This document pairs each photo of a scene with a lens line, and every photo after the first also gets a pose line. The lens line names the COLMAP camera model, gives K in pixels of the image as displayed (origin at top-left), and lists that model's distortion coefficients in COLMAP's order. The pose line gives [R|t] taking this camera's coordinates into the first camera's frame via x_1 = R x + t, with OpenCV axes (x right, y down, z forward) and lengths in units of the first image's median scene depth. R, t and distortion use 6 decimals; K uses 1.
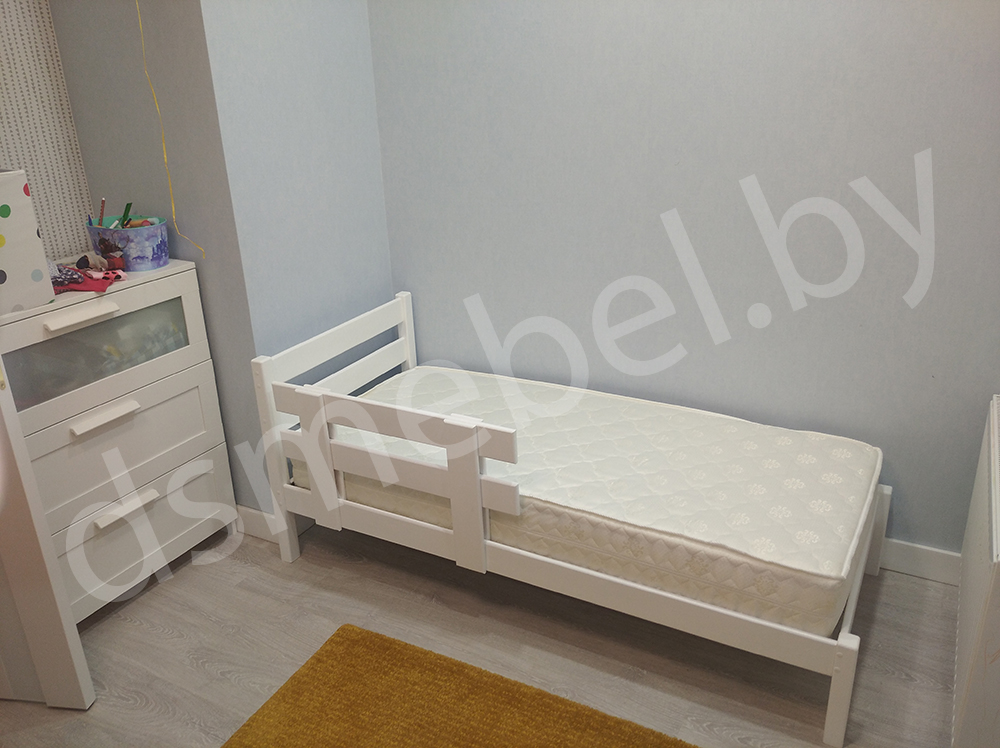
lens RADIAL K [[805.3, 0, 500.0], [0, 805.3, 374.0], [0, 0, 1]] dist [0.074502, -0.182860]
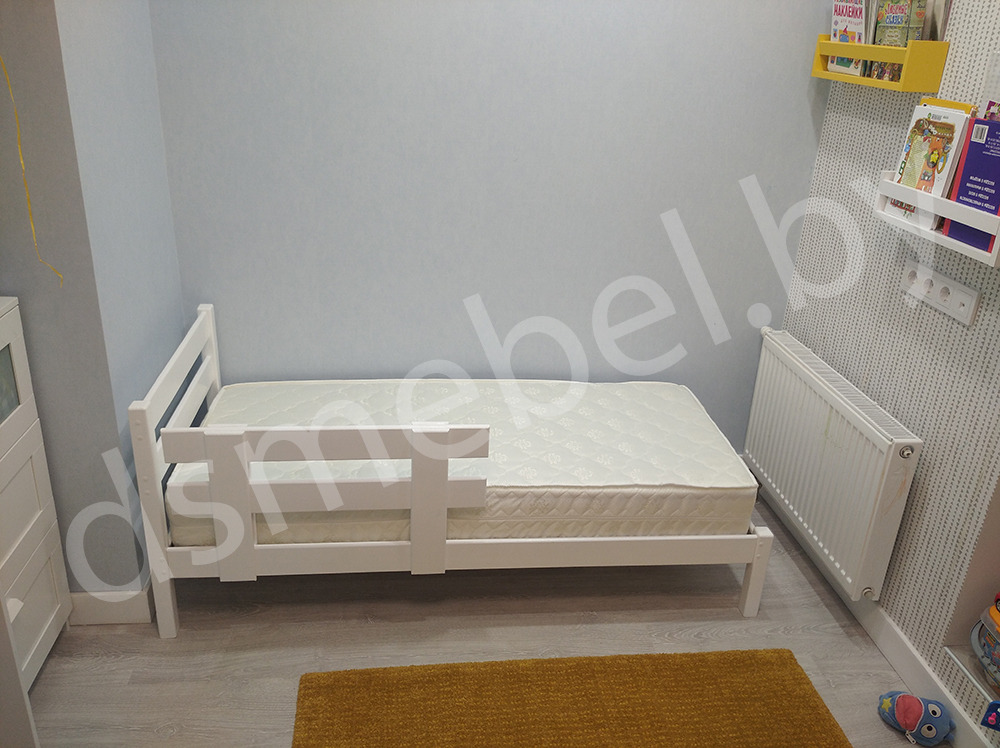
lens RADIAL K [[805.3, 0, 500.0], [0, 805.3, 374.0], [0, 0, 1]] dist [0.074502, -0.182860]
pose [[0.816253, -0.159036, 0.555373, -0.501893], [0.142063, 0.987098, 0.073868, -0.065479], [-0.559955, 0.018603, 0.828314, 0.126327]]
